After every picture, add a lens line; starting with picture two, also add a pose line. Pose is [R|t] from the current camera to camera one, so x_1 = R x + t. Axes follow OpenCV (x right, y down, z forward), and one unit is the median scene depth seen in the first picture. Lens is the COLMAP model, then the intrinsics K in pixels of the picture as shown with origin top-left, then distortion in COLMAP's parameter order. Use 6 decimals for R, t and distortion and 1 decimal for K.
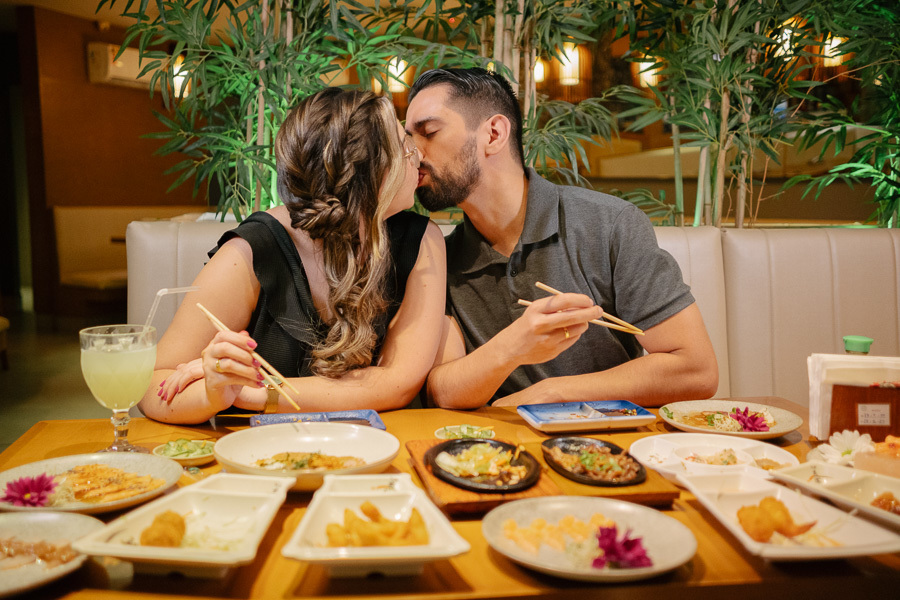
lens RADIAL K [[903.7, 0, 452.7], [0, 903.7, 301.4], [0, 0, 1]] dist [-0.040126, 0.309501]
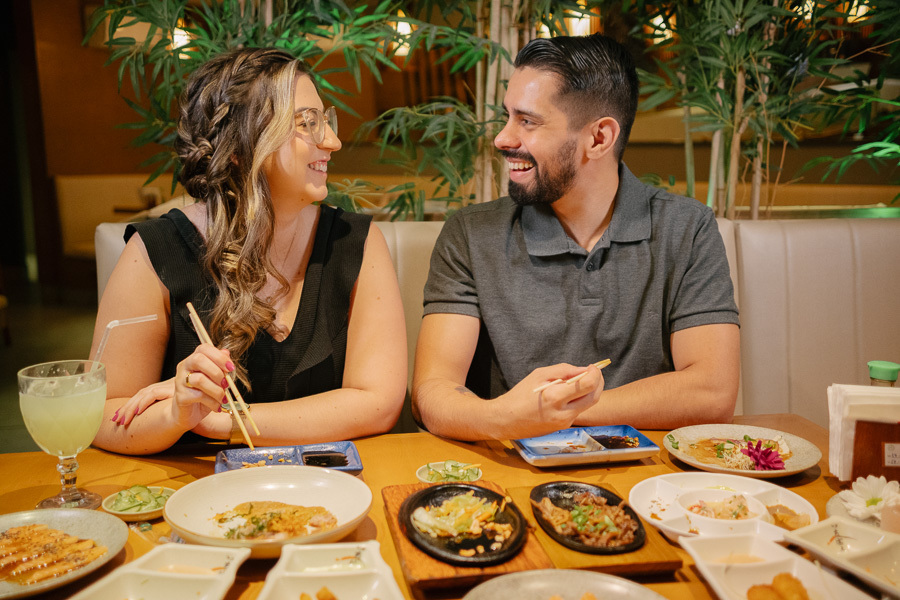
lens RADIAL K [[903.7, 0, 452.7], [0, 903.7, 301.4], [0, 0, 1]] dist [-0.040126, 0.309501]
pose [[0.999853, -0.006550, -0.015865, 0.030972], [0.007299, 0.998839, 0.047617, -0.066787], [0.015534, -0.047725, 0.998740, 0.089779]]
